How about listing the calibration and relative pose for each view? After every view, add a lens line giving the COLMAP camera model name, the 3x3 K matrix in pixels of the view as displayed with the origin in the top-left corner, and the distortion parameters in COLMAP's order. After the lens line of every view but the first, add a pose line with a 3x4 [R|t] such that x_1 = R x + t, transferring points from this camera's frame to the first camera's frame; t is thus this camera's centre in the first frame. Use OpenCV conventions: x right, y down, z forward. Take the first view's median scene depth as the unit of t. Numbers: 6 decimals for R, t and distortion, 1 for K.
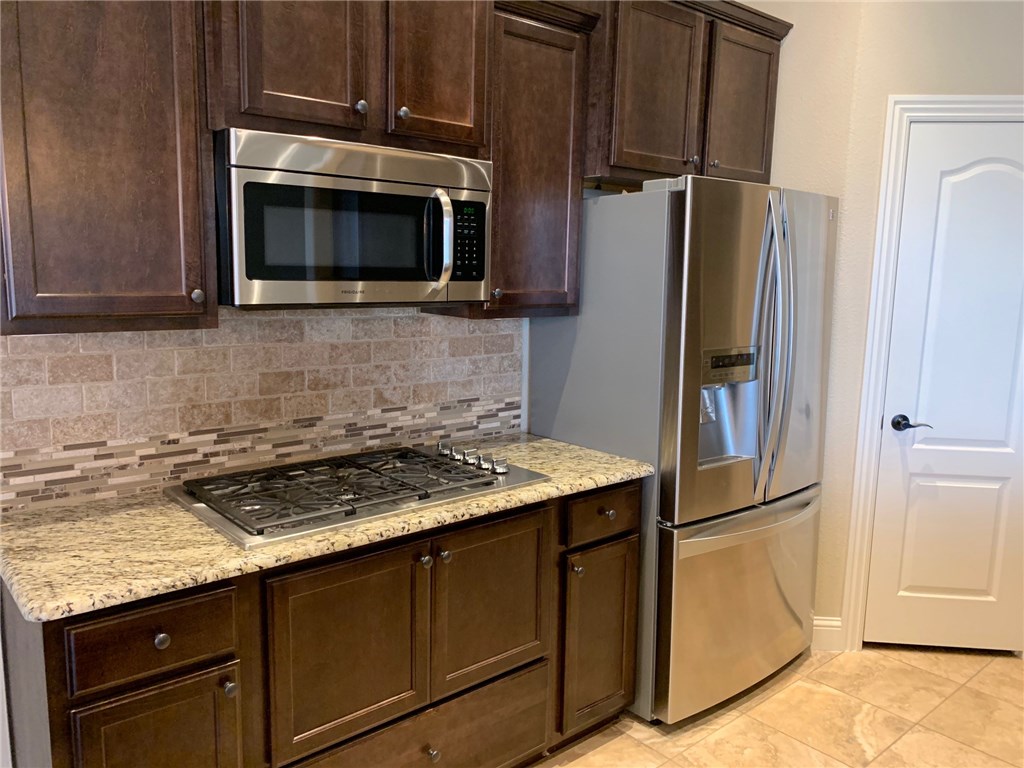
lens RADIAL K [[790.3, 0, 513.2], [0, 790.3, 387.9], [0, 0, 1]] dist [0.047864, -0.037277]
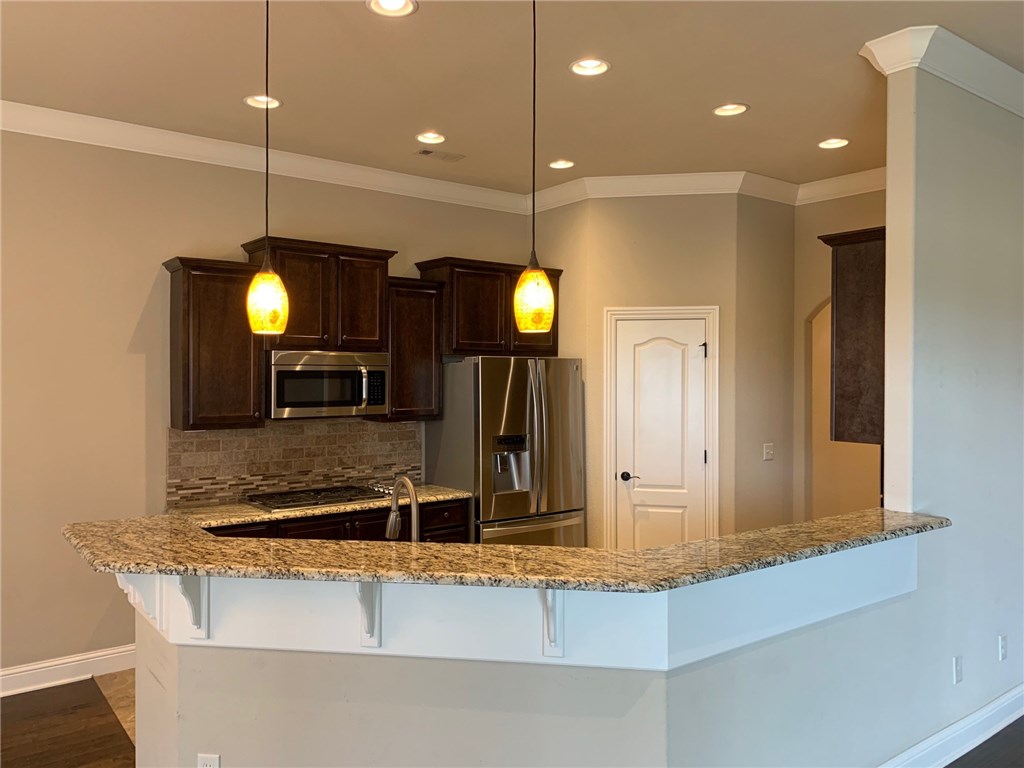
lens RADIAL K [[790.3, 0, 512.3], [0, 790.3, 379.2], [0, 0, 1]] dist [0.047864, -0.037277]
pose [[0.998347, -0.015728, -0.055279, 0.427510], [0.007599, 0.989507, -0.144283, 0.109801], [0.056968, 0.143625, 0.987991, -1.129099]]
